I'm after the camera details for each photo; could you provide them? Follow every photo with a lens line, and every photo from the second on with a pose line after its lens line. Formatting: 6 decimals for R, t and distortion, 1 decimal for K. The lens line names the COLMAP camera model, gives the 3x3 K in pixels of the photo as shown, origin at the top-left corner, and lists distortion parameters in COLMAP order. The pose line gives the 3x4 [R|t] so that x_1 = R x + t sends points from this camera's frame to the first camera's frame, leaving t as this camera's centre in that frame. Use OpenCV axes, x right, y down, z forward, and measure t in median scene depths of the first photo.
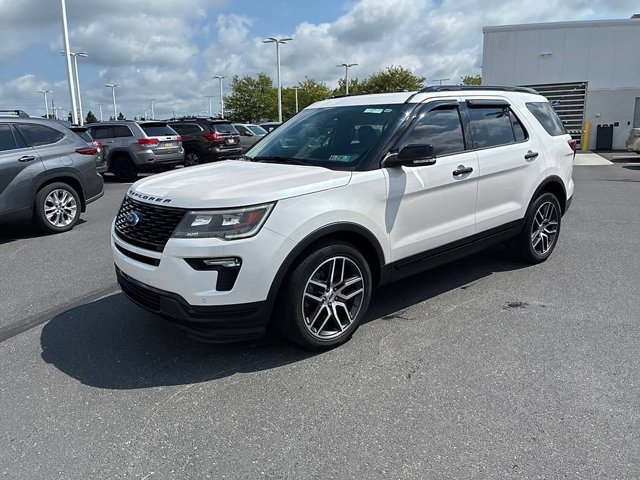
lens RADIAL K [[481.0, 0, 323.2], [0, 481.0, 236.3], [0, 0, 1]] dist [0.045481, -0.066713]
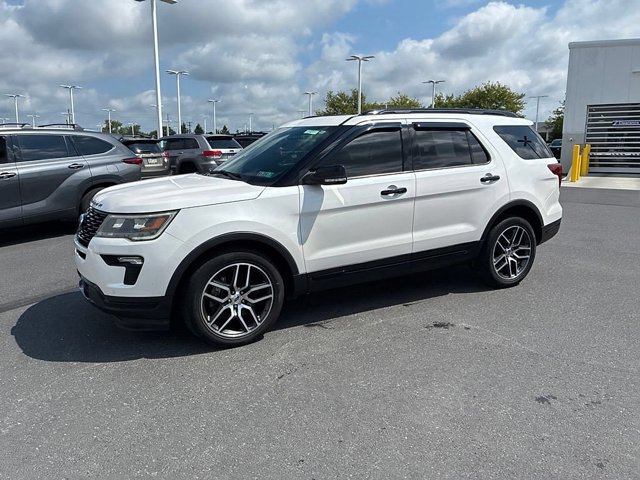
lens RADIAL K [[481.0, 0, 323.2], [0, 481.0, 236.3], [0, 0, 1]] dist [0.045481, -0.066713]
pose [[0.980651, 0.058206, -0.186913, 0.337591], [-0.063629, 0.997705, -0.023137, -0.004171], [0.185137, 0.034583, 0.982104, -0.042644]]
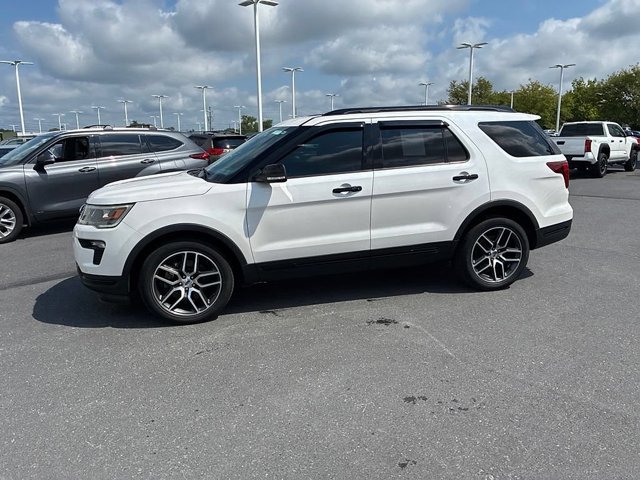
lens RADIAL K [[481.0, 0, 323.2], [0, 481.0, 236.3], [0, 0, 1]] dist [0.045481, -0.066713]
pose [[0.900109, 0.099664, -0.424113, 0.703384], [-0.103695, 0.994516, 0.013629, -0.039513], [0.423145, 0.031711, 0.905507, 0.010743]]
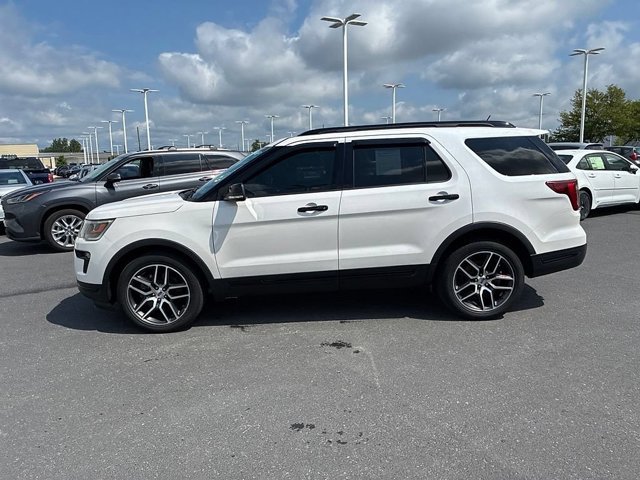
lens RADIAL K [[481.0, 0, 323.2], [0, 481.0, 236.3], [0, 0, 1]] dist [0.045481, -0.066713]
pose [[0.775788, 0.108841, -0.621536, 0.977535], [-0.131672, 0.991250, 0.009233, -0.086523], [0.617103, 0.074677, 0.783331, 0.180569]]
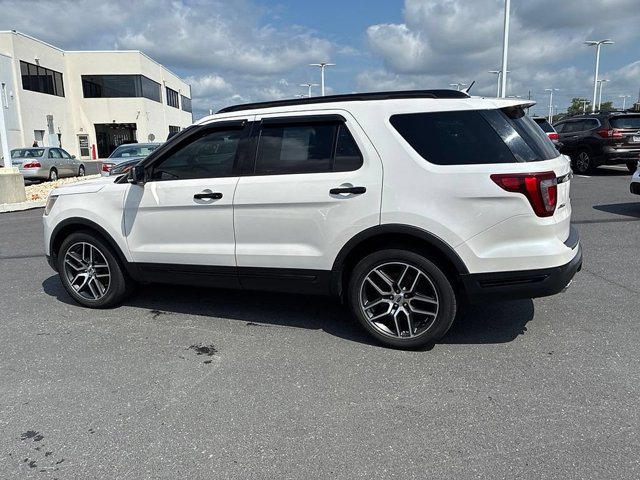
lens RADIAL K [[481.0, 0, 323.2], [0, 481.0, 236.3], [0, 0, 1]] dist [0.045481, -0.066713]
pose [[0.468089, 0.197053, -0.861431, 1.242467], [-0.176675, 0.976008, 0.127260, -0.219310], [0.865840, 0.092624, 0.491672, 0.732456]]
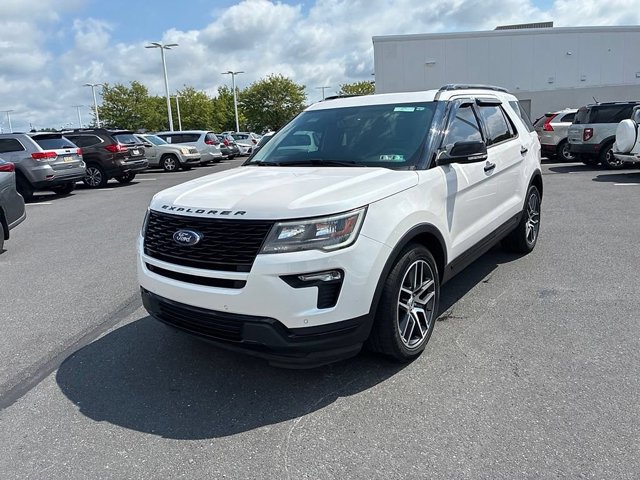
lens RADIAL K [[480.2, 0, 323.0], [0, 480.2, 243.1], [0, 0, 1]] dist [0.039360, -0.057744]
pose [[0.969920, -0.078264, 0.230498, -0.298325], [0.078859, 0.996864, 0.006646, -0.010391], [-0.230295, 0.011731, 0.973050, 0.095788]]
